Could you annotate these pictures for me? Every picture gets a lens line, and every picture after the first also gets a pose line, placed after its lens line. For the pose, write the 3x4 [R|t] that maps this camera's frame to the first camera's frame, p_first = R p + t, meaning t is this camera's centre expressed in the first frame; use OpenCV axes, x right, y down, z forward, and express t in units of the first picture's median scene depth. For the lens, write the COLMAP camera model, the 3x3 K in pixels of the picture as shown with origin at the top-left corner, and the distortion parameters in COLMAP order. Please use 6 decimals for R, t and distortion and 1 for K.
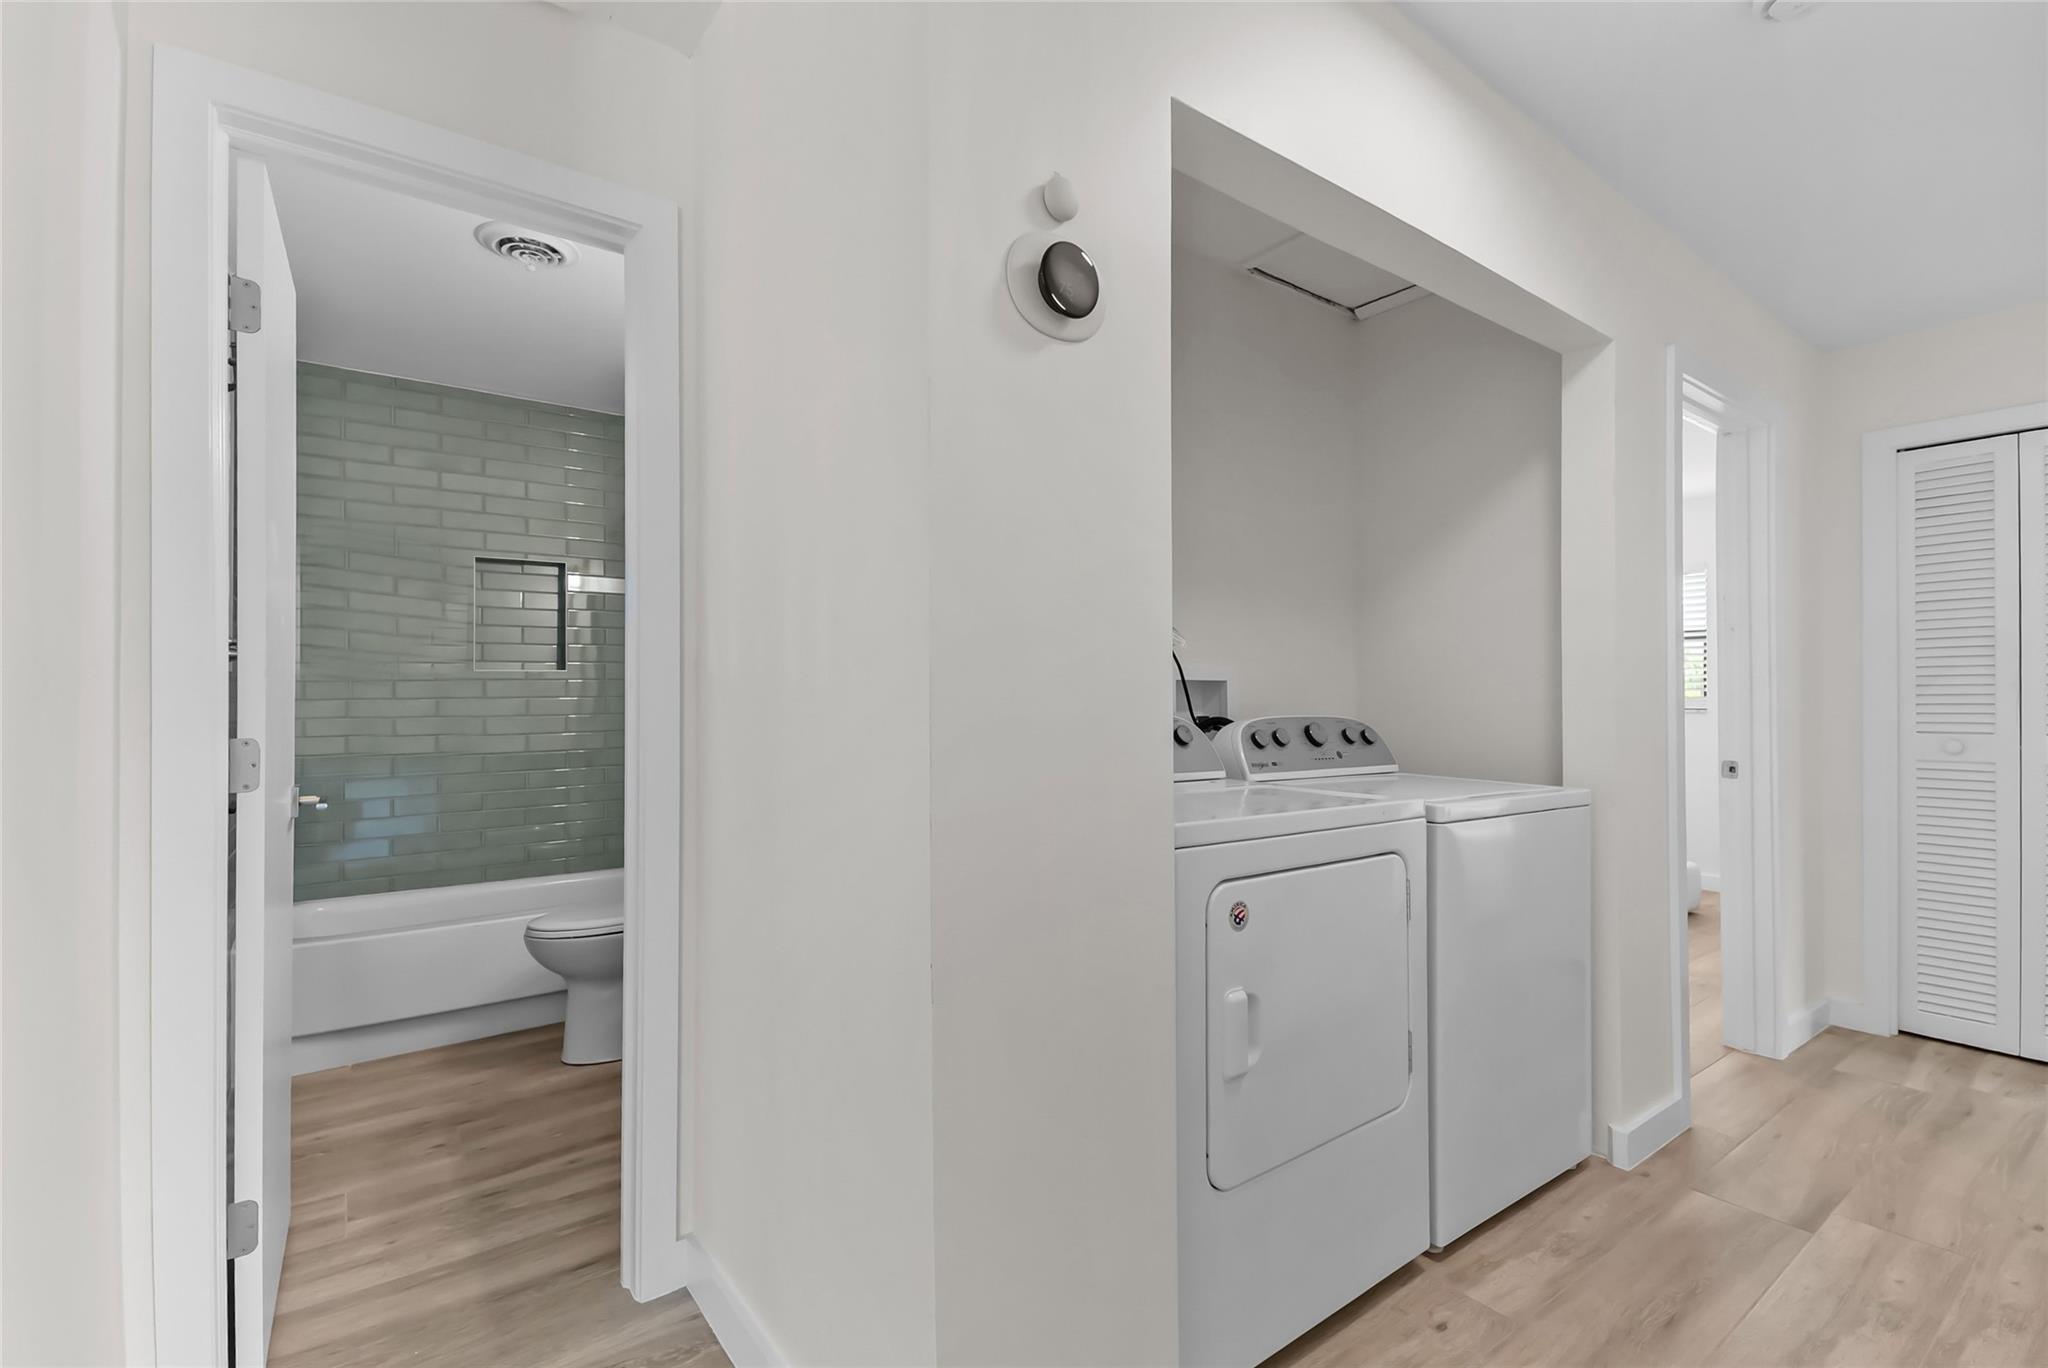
lens RADIAL K [[907.8, 0, 1028.6], [0, 907.8, 703.8], [0, 0, 1]] dist [0.008896, -0.016268]
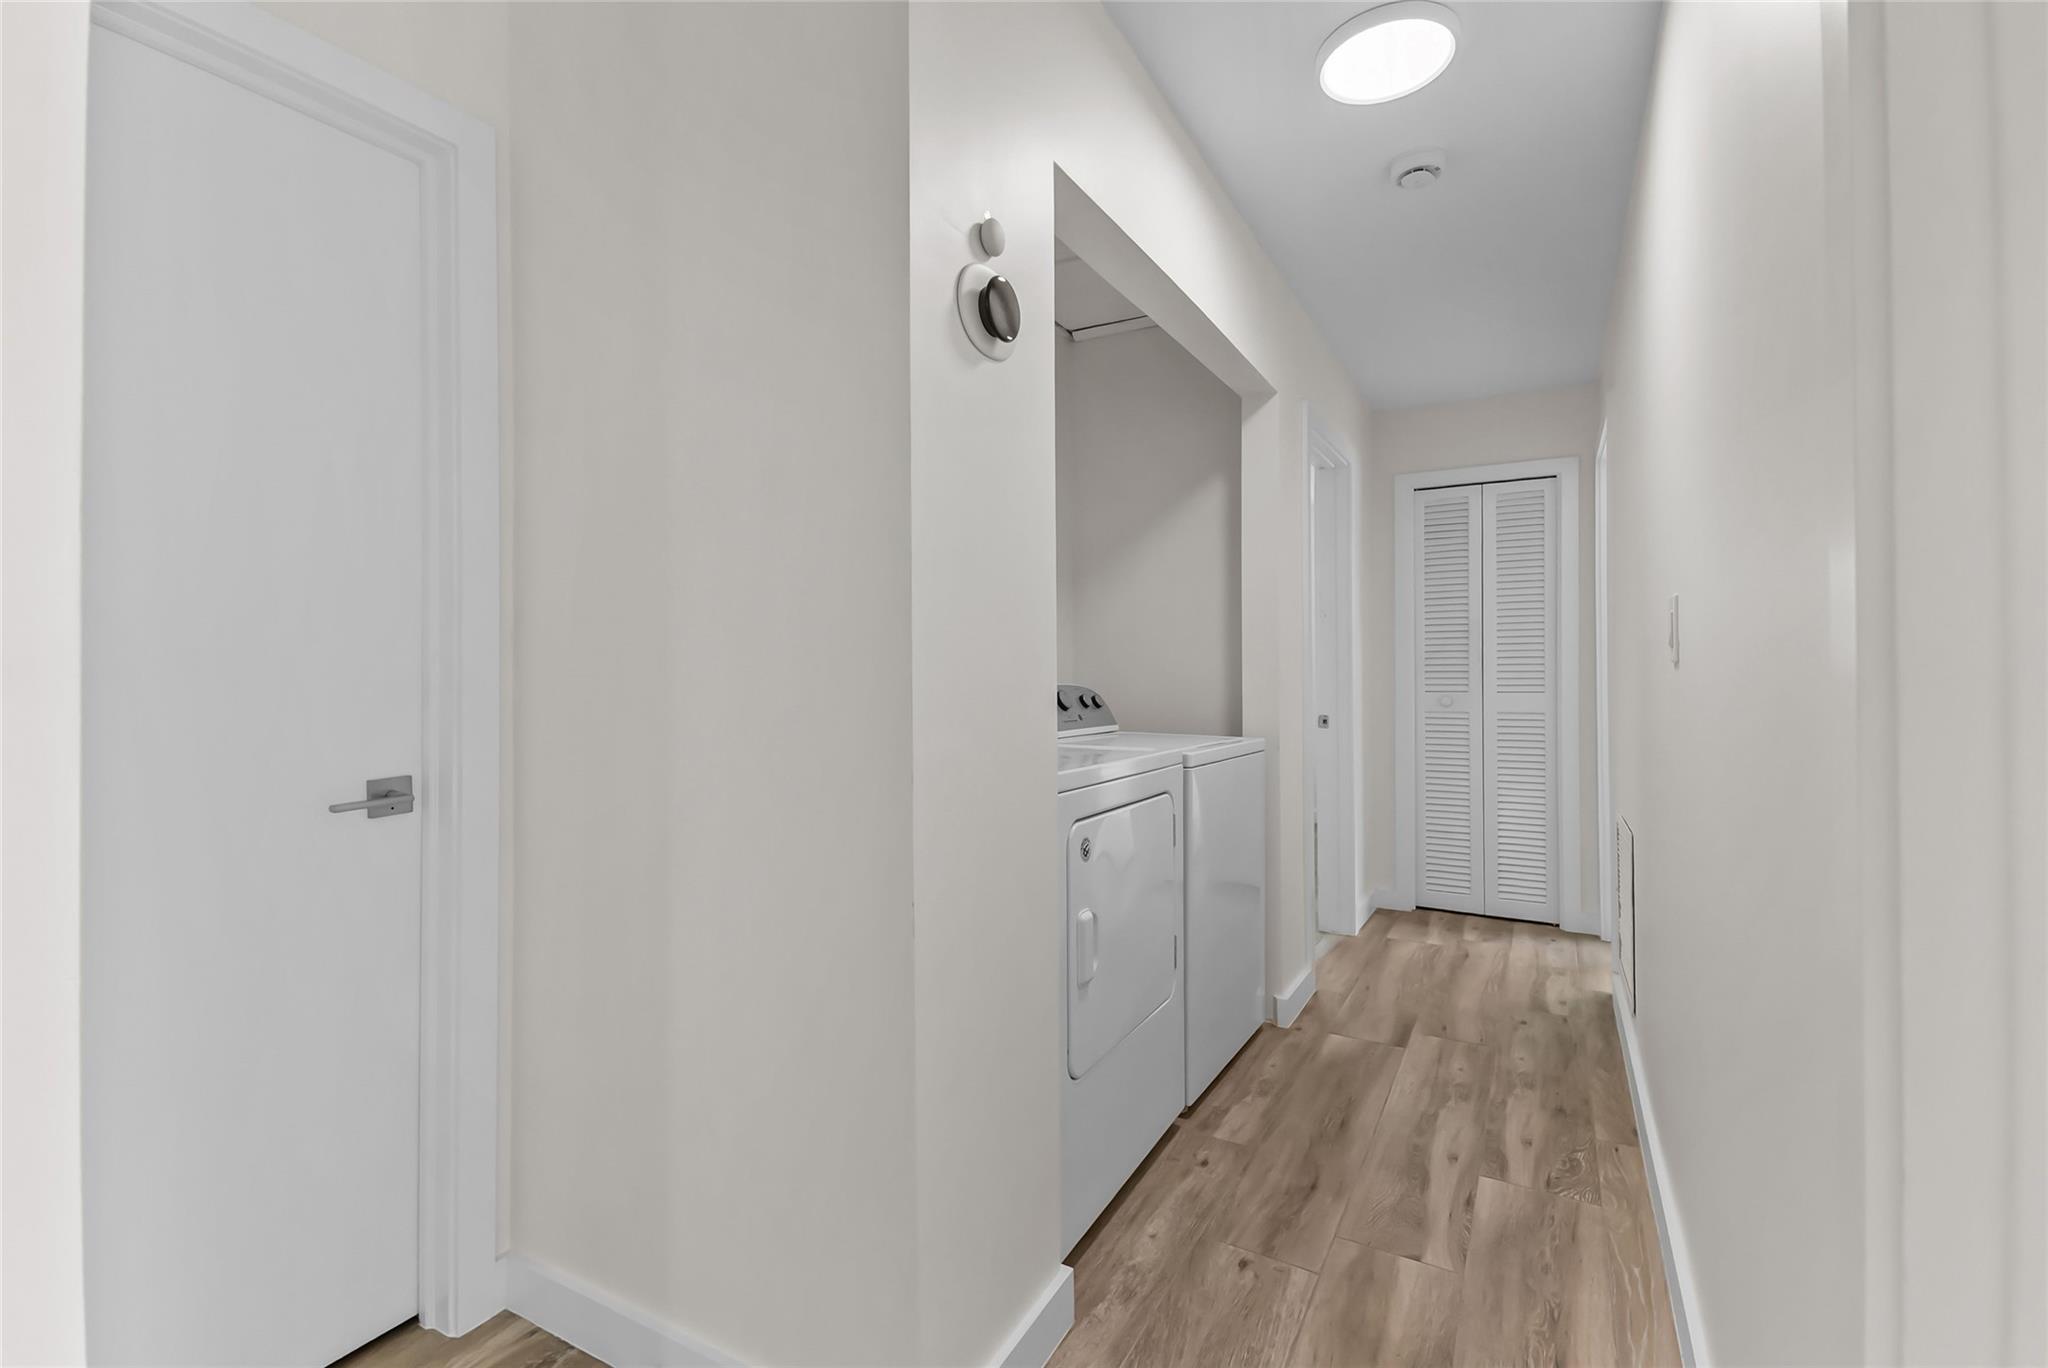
lens RADIAL K [[929.0, 0, 996.1], [0, 929.0, 679.5], [0, 0, 1]] dist [-0.022731, -0.000311]
pose [[0.912352, -0.009576, 0.409294, -0.294638], [0.009594, 0.999952, 0.002010, 0.005153], [-0.409293, 0.002093, 0.912400, -0.052304]]
